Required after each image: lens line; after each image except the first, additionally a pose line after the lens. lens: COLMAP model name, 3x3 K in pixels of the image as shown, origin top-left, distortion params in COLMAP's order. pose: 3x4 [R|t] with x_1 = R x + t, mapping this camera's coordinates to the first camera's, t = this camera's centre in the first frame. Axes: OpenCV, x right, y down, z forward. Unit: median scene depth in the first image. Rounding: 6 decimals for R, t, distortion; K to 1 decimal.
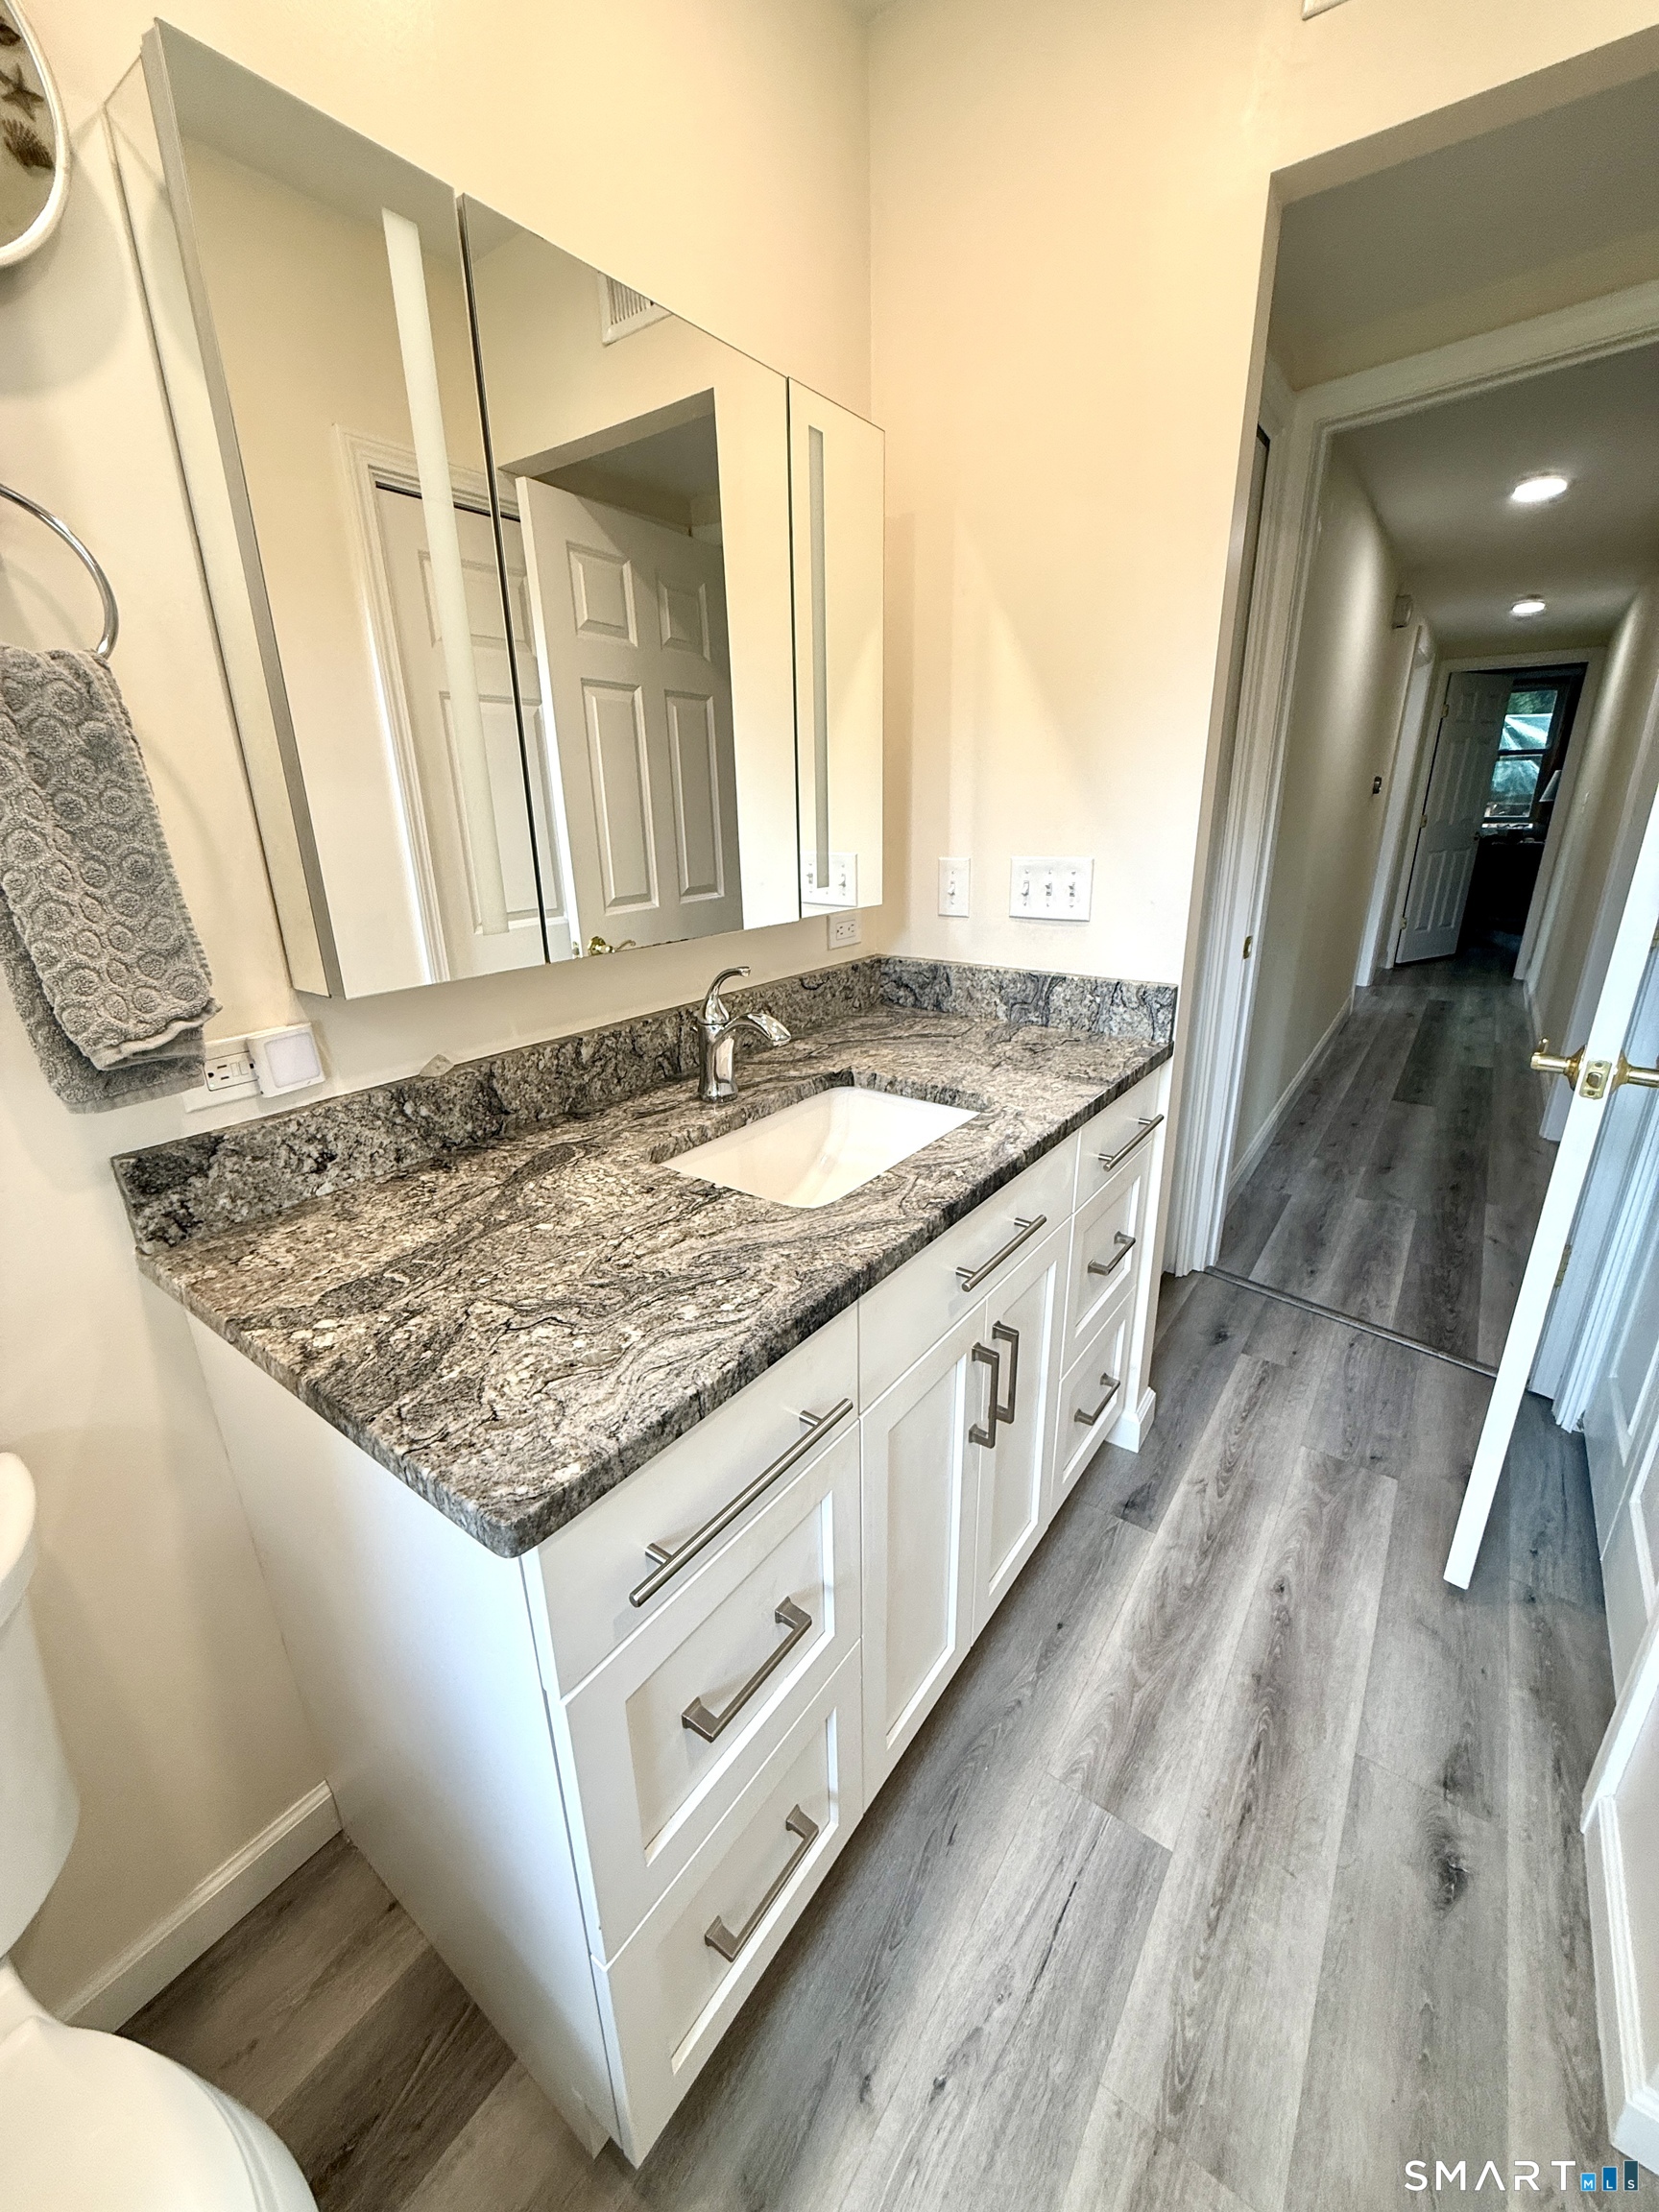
lens RADIAL K [[887.6, 0, 829.5], [0, 887.6, 1106.0], [0, 0, 1]] dist [-0.000519, 0.000595]
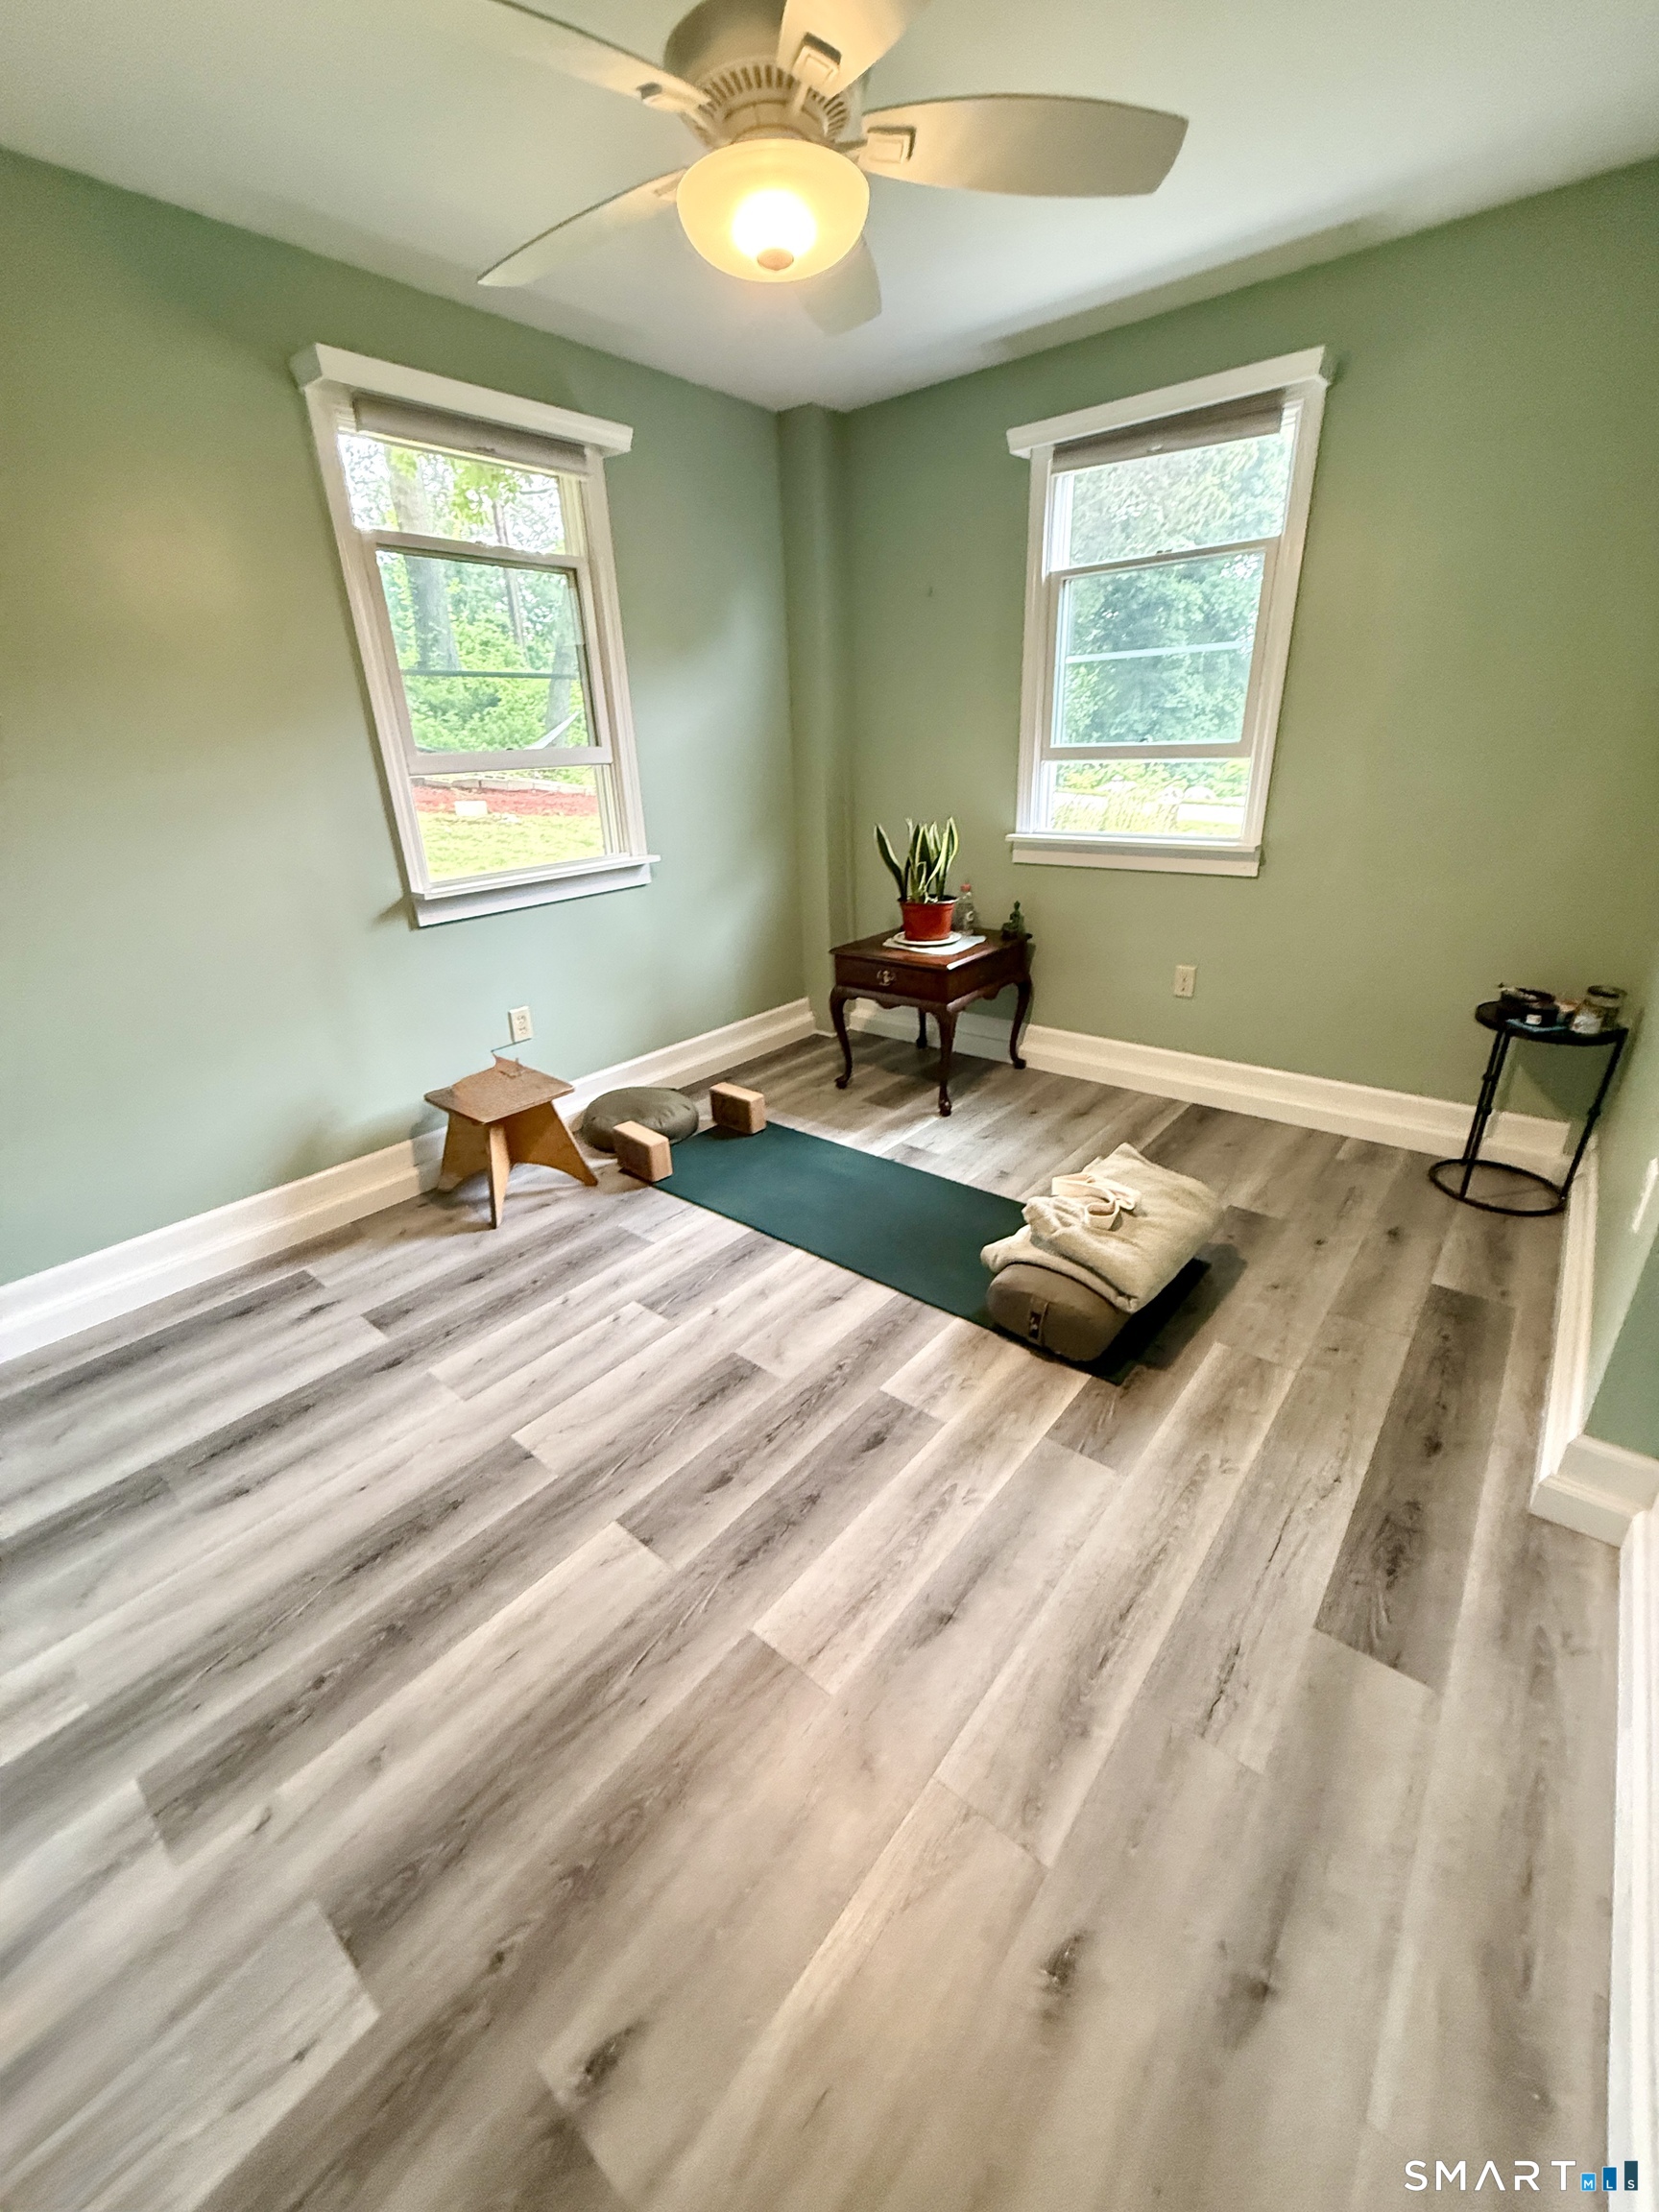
lens RADIAL K [[887.6, 0, 829.5], [0, 887.6, 1106.0], [0, 0, 1]] dist [-0.000519, 0.000595]
pose [[-0.996057, 0.037443, 0.080421, 0.659840], [0.081436, 0.745455, 0.661562, -0.451197], [-0.035180, 0.665503, -0.745565, 1.289983]]
